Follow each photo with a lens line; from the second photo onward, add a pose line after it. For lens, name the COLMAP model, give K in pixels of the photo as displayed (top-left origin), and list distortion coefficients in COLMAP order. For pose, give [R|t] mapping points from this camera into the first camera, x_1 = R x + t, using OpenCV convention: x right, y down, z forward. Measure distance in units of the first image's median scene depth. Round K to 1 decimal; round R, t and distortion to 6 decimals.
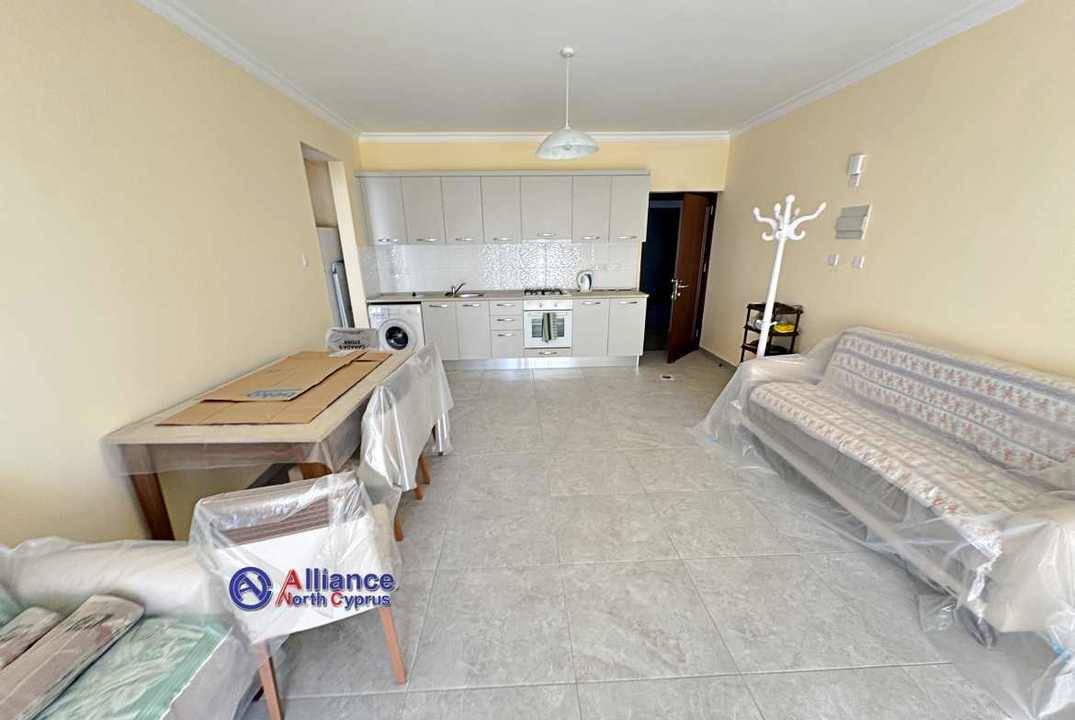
lens RADIAL K [[426.2, 0, 535.3], [0, 426.2, 401.0], [0, 0, 1]] dist [-0.000443, -0.000010]
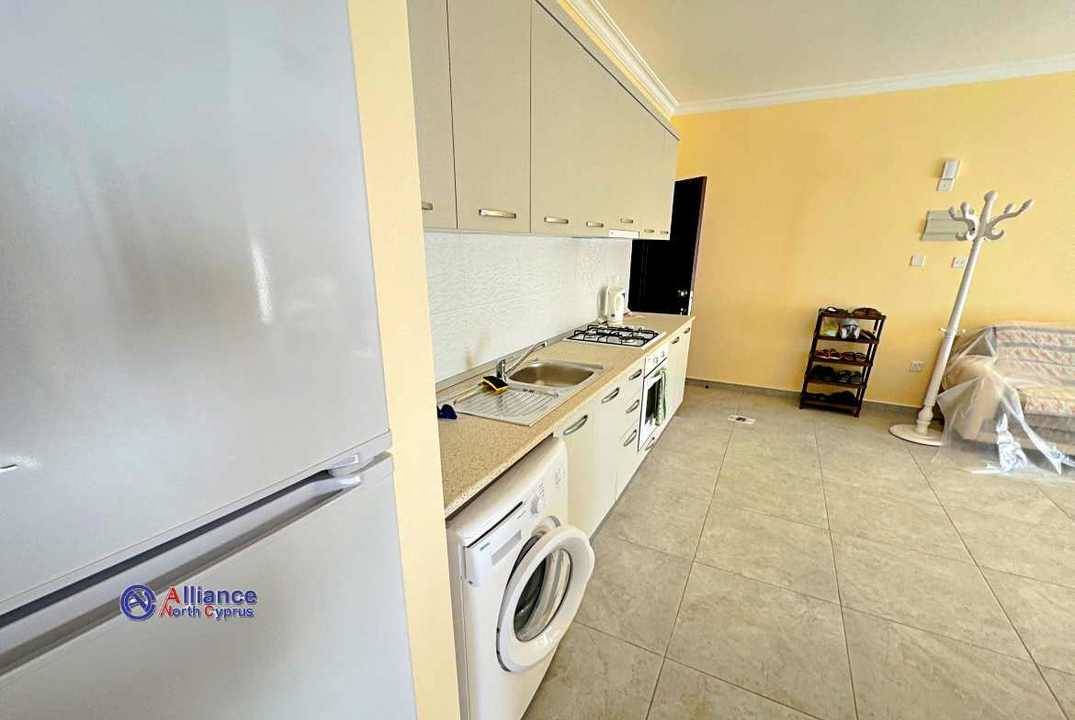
lens RADIAL K [[456.2, 0, 536.5], [0, 456.2, 401.8], [0, 0, 1]] dist [-0.001315, -0.000063]
pose [[0.493704, -0.268884, 0.827017, -0.503706], [0.289346, 0.947606, 0.135360, -0.285350], [-0.820083, 0.172467, 0.545637, 0.816661]]
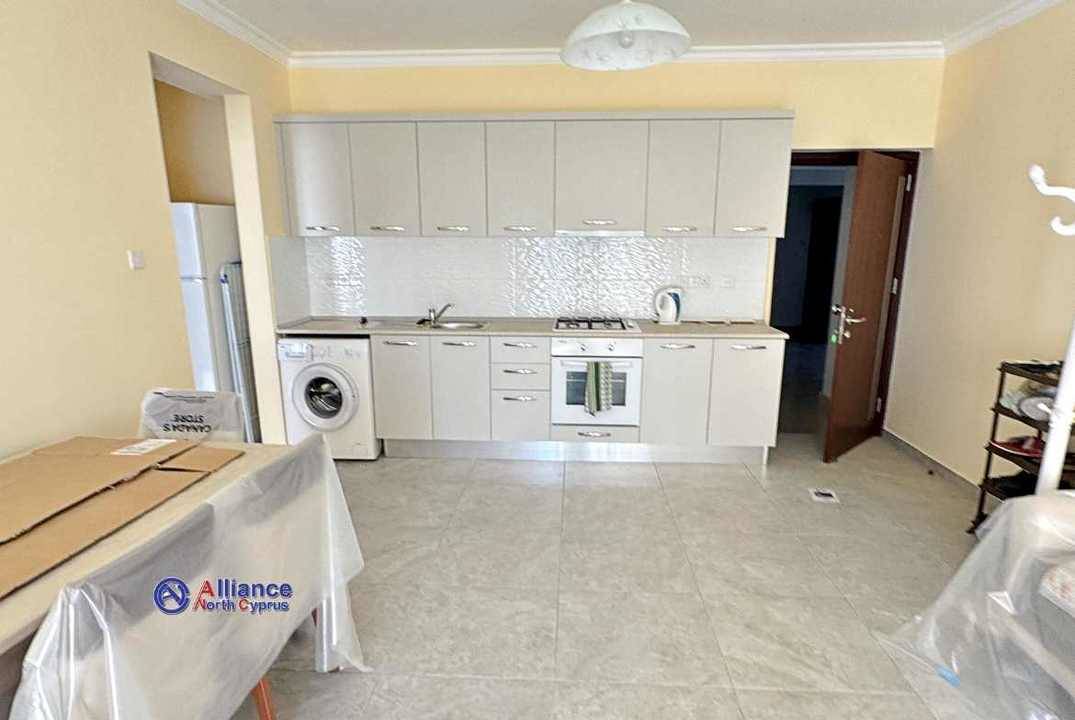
lens RADIAL K [[654.9, 0, 537.6], [0, 654.9, 407.9], [0, 0, 1]] dist [0.000649, 0.000018]
pose [[0.994900, 0.038804, -0.093105, 0.035053], [-0.048251, 0.993669, -0.101460, -0.060168], [0.088578, 0.105435, 0.990473, 0.174635]]
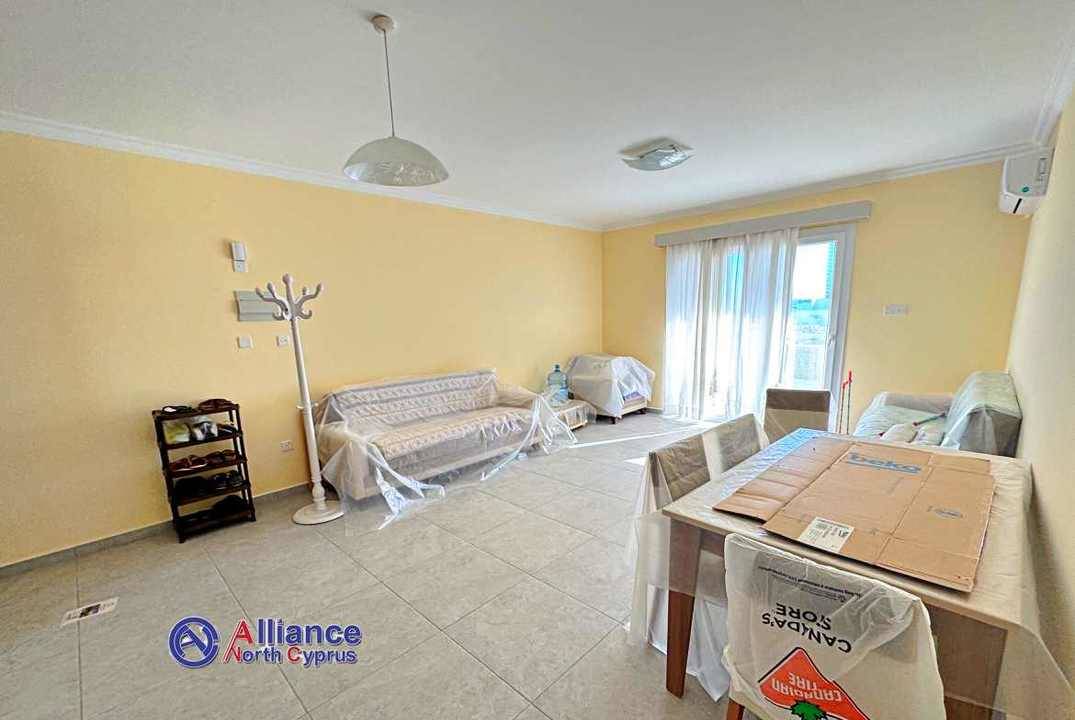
lens RADIAL K [[450.4, 0, 535.3], [0, 450.4, 401.9], [0, 0, 1]] dist [0.000210, -0.000088]
pose [[-0.688196, -0.099199, 0.718711, -0.330107], [0.295434, 0.866446, 0.402481, -0.289832], [-0.662650, 0.489317, -0.566978, 0.813193]]
